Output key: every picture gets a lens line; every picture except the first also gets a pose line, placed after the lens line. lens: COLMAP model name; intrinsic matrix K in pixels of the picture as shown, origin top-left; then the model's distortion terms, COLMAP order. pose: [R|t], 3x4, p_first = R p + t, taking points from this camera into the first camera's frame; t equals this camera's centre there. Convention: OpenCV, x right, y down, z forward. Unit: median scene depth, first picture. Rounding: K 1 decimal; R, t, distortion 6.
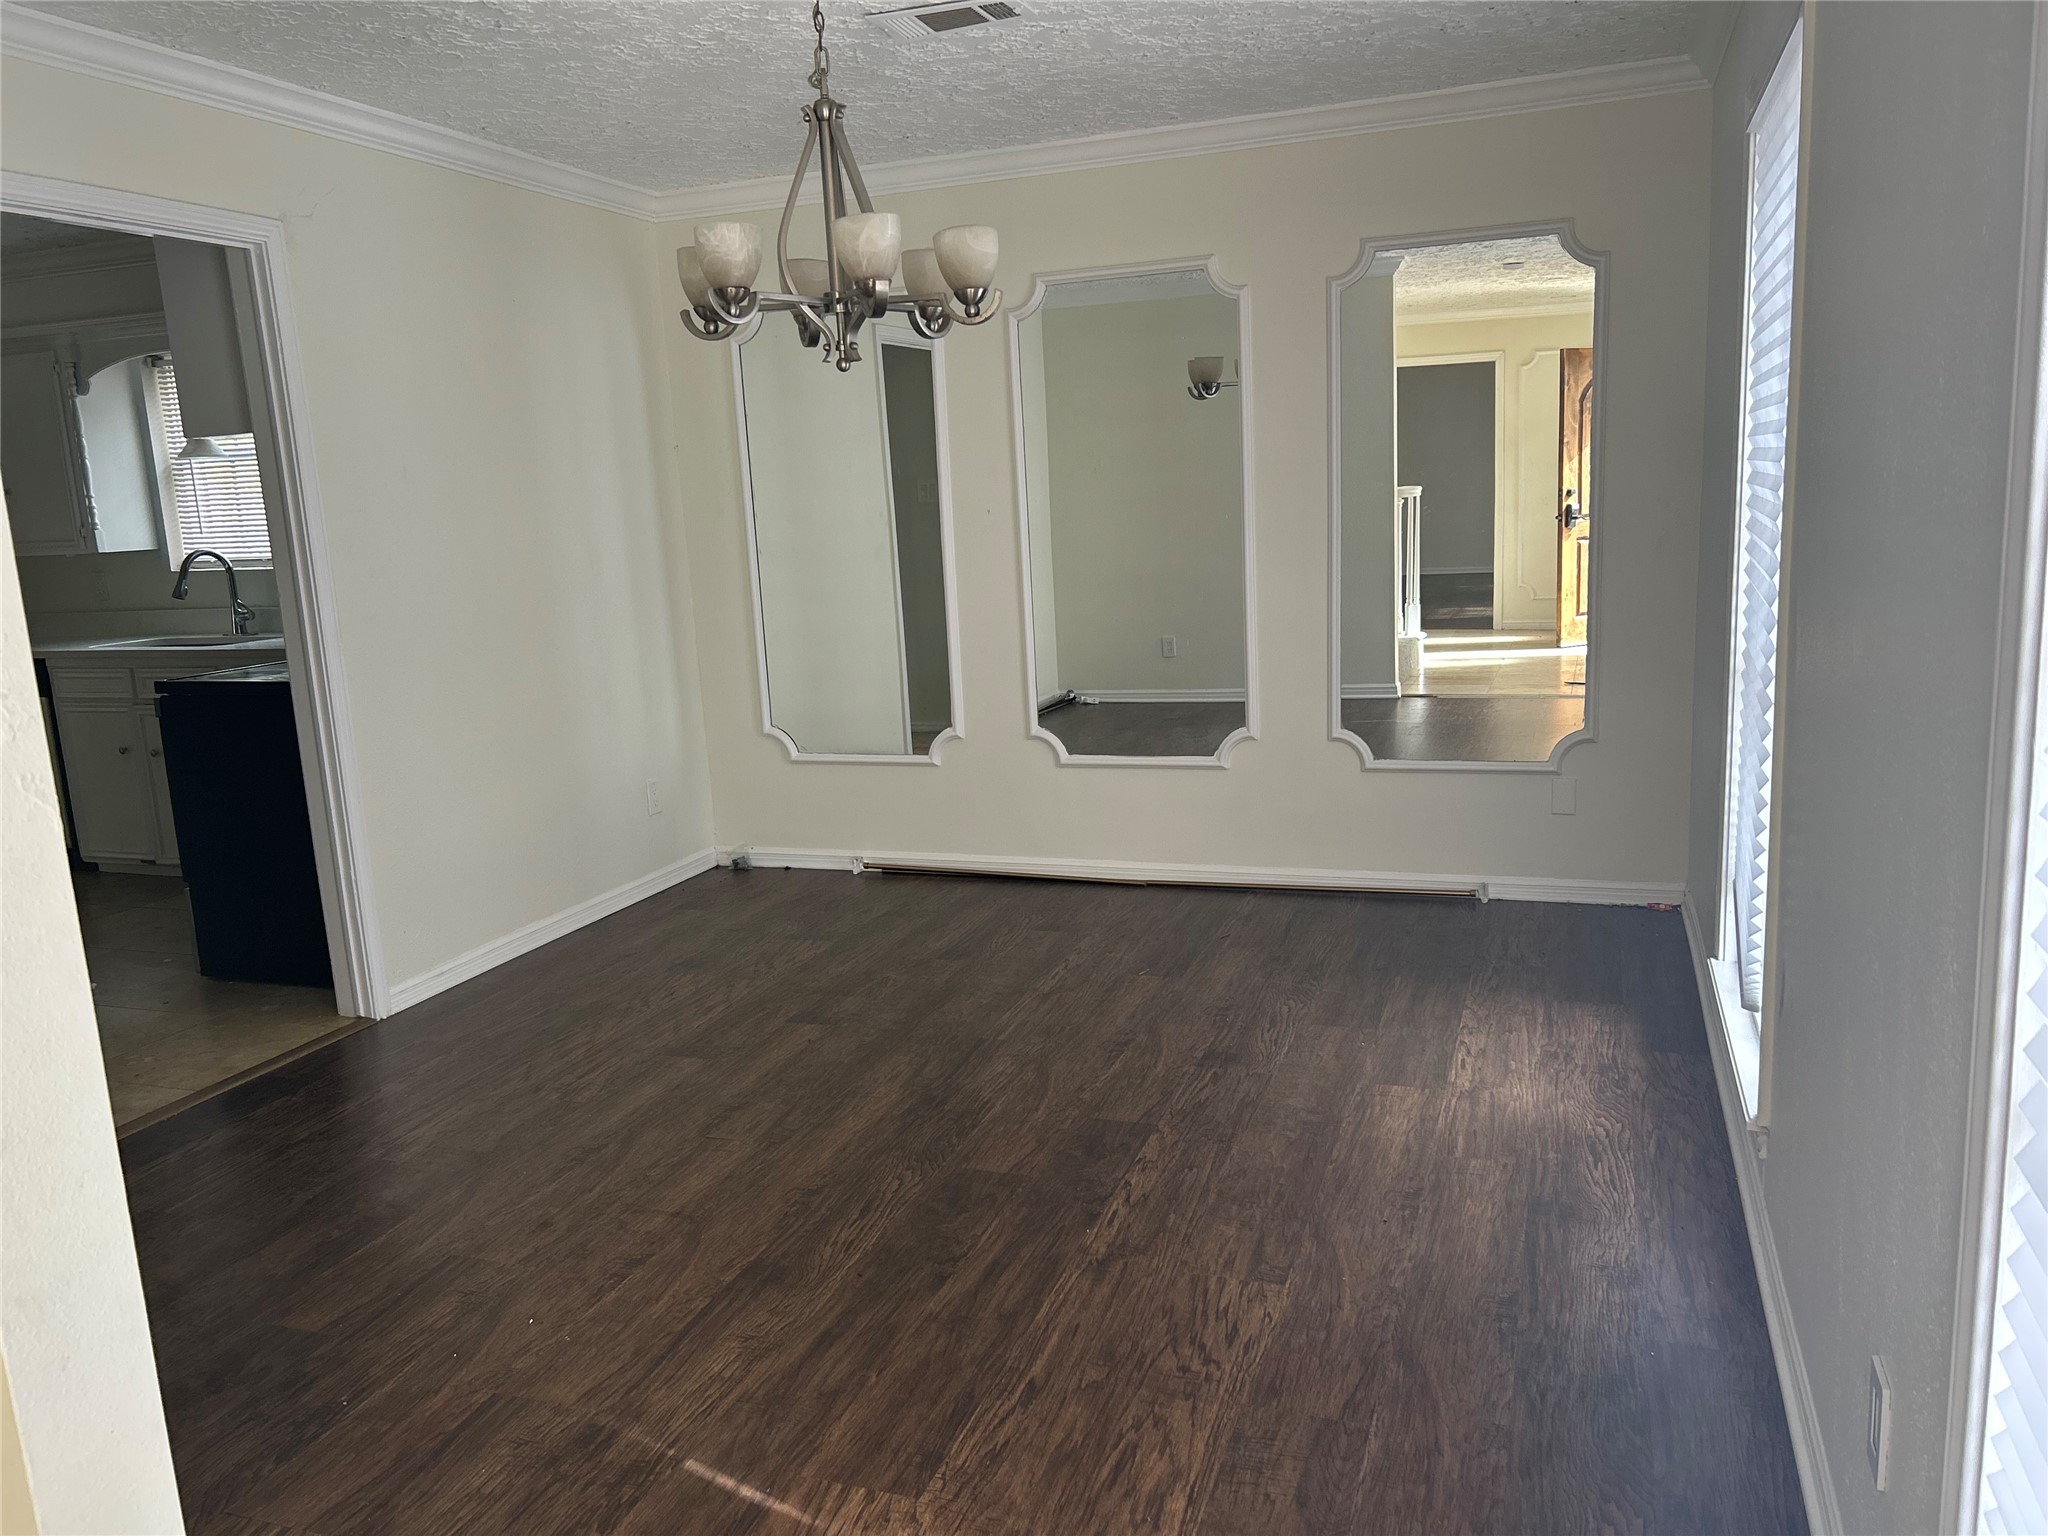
lens RADIAL K [[1546.7, 0, 1034.1], [0, 1546.7, 779.3], [0, 0, 1]] dist [0.071917, -0.079209]
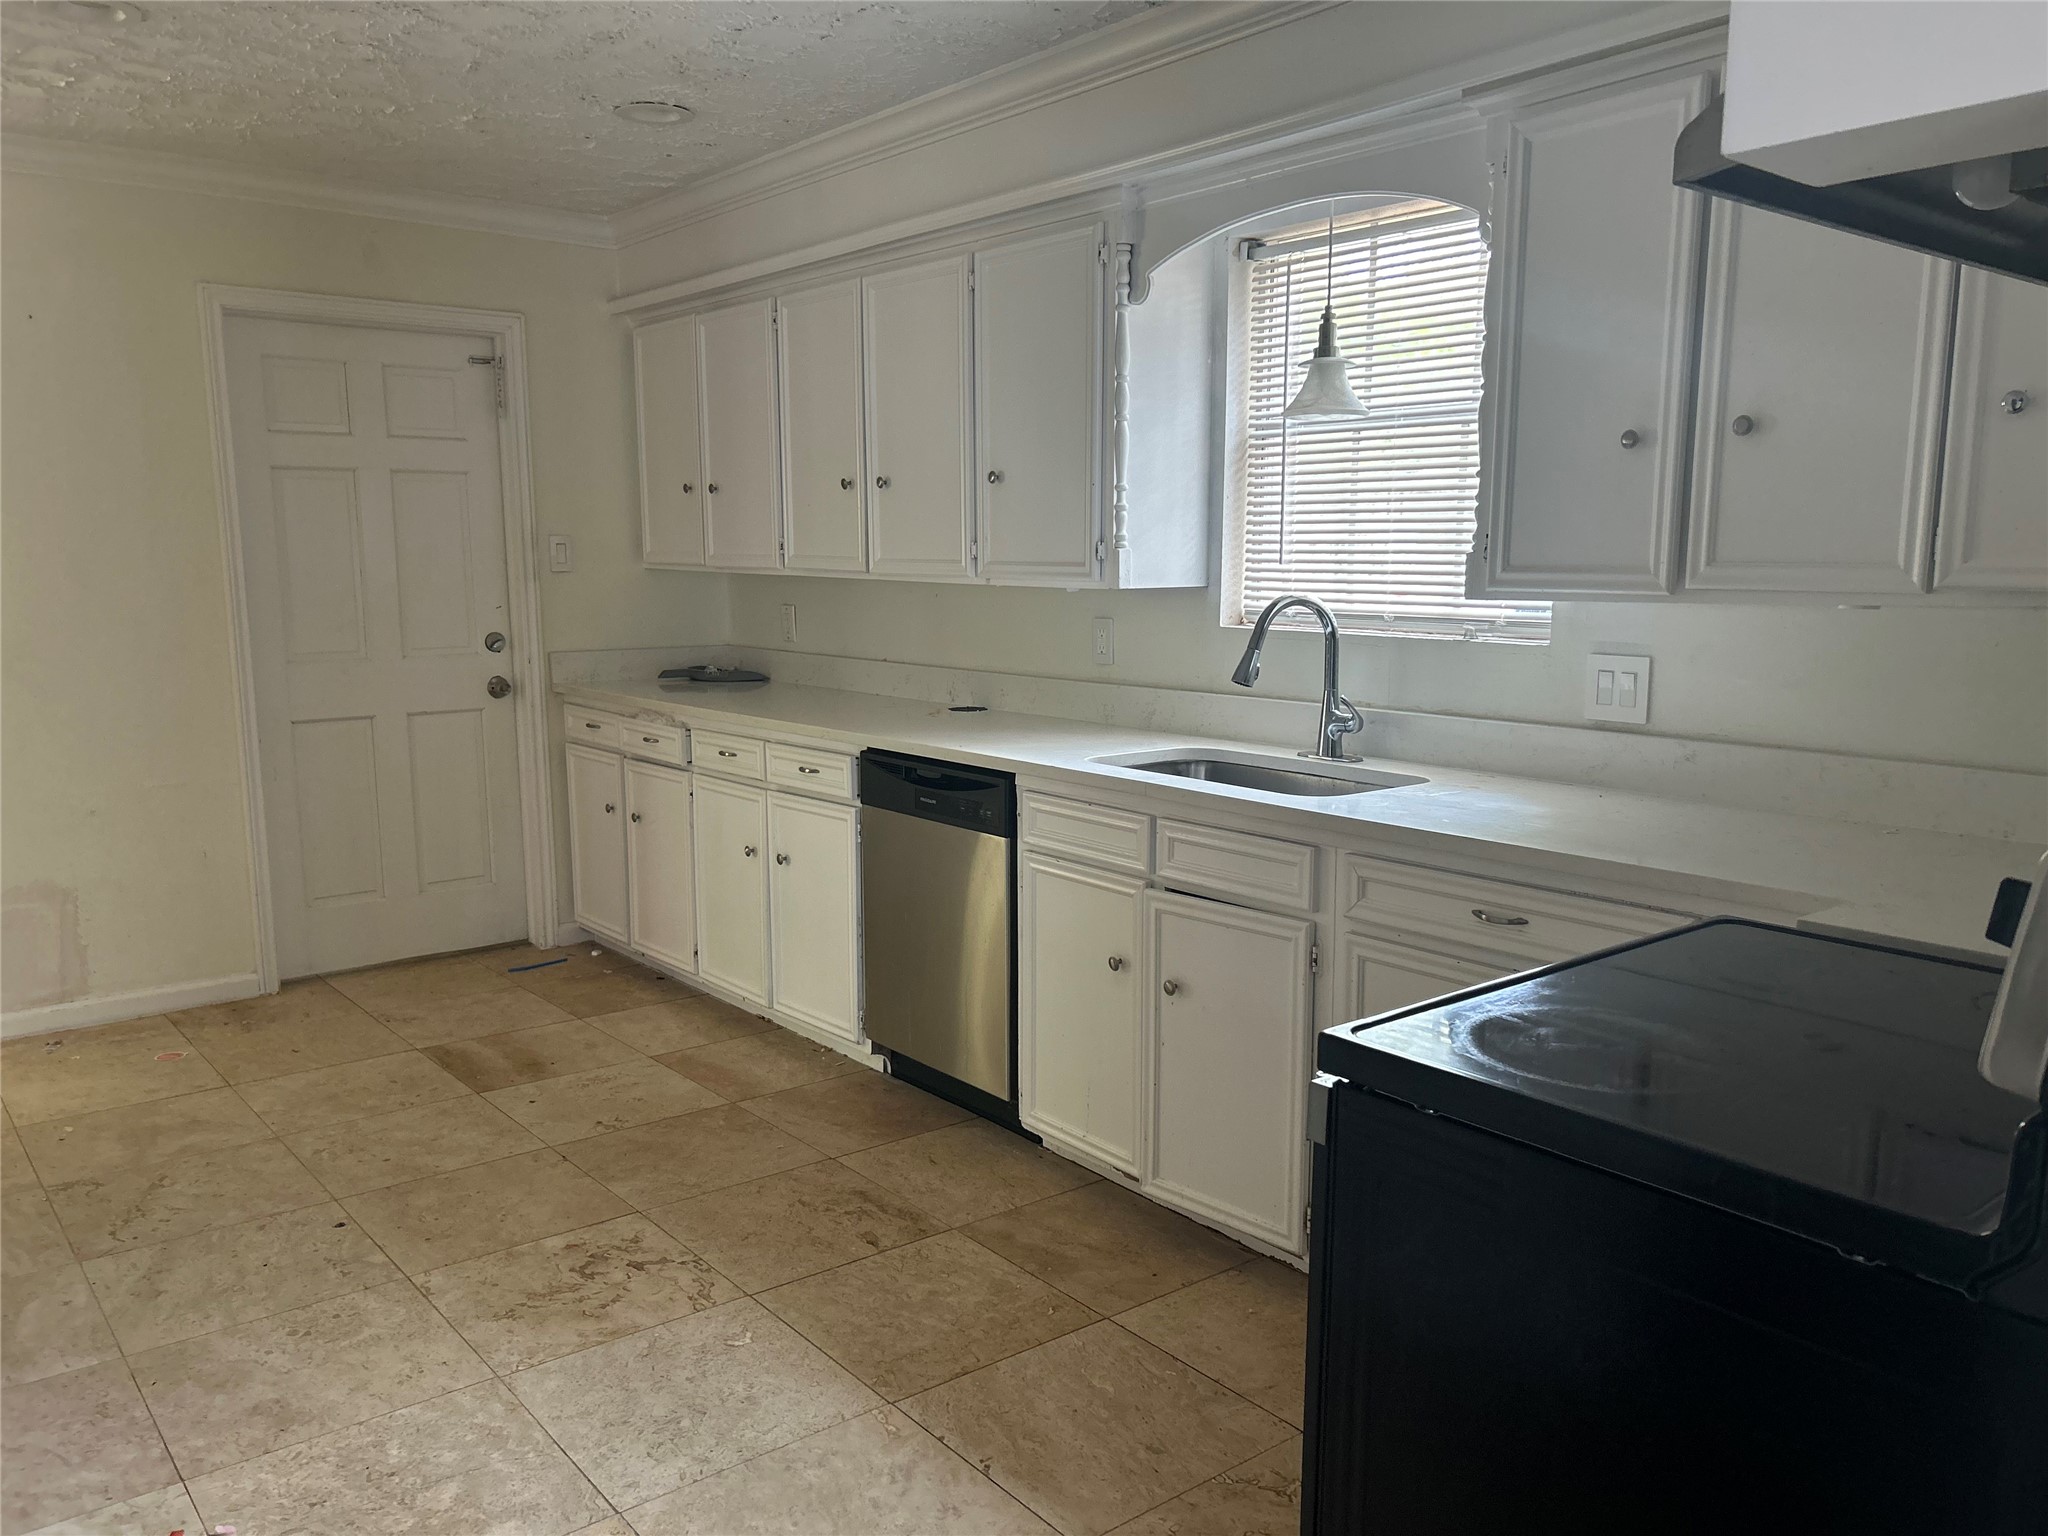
lens RADIAL K [[1546.7, 0, 1028.9], [0, 1546.7, 780.9], [0, 0, 1]] dist [0.071917, -0.079209]
pose [[0.854907, 0.120959, -0.504483, -0.337567], [-0.134917, 0.990817, 0.008932, -0.077205], [0.500930, 0.060427, 0.863376, 0.513427]]
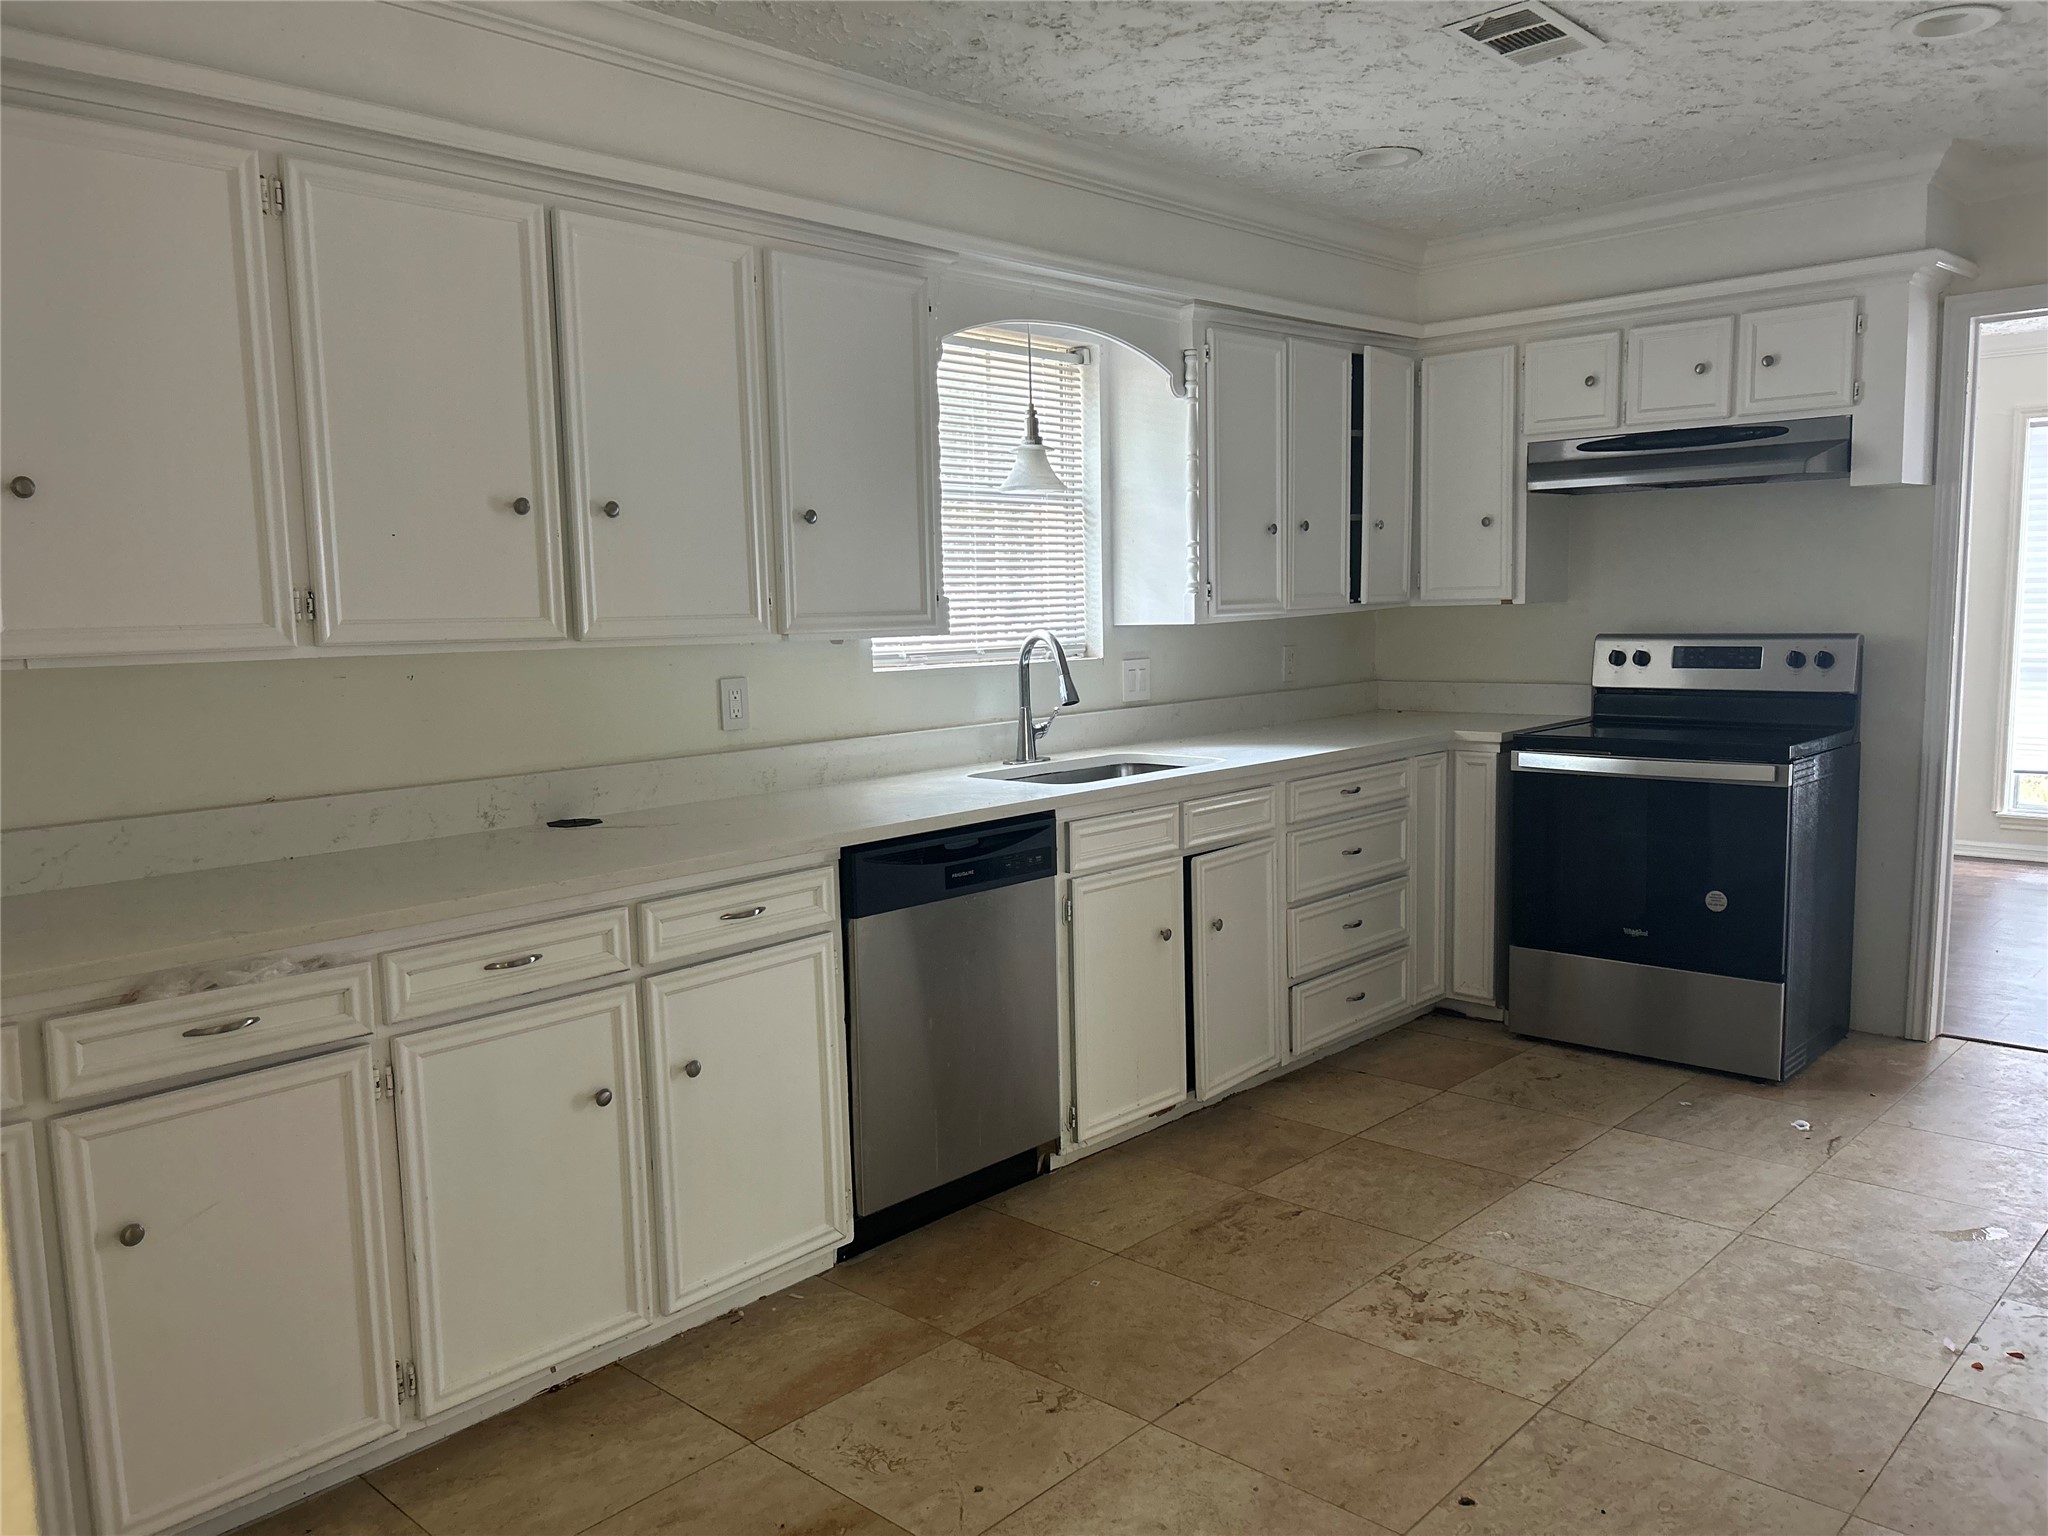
lens RADIAL K [[1546.7, 0, 1029.6], [0, 1546.7, 770.5], [0, 0, 1]] dist [0.071917, -0.079209]
pose [[0.394146, -0.069000, 0.916454, -1.152672], [0.178631, 0.983912, -0.002747, -0.088873], [-0.901521, 0.164790, 0.400130, 0.768824]]
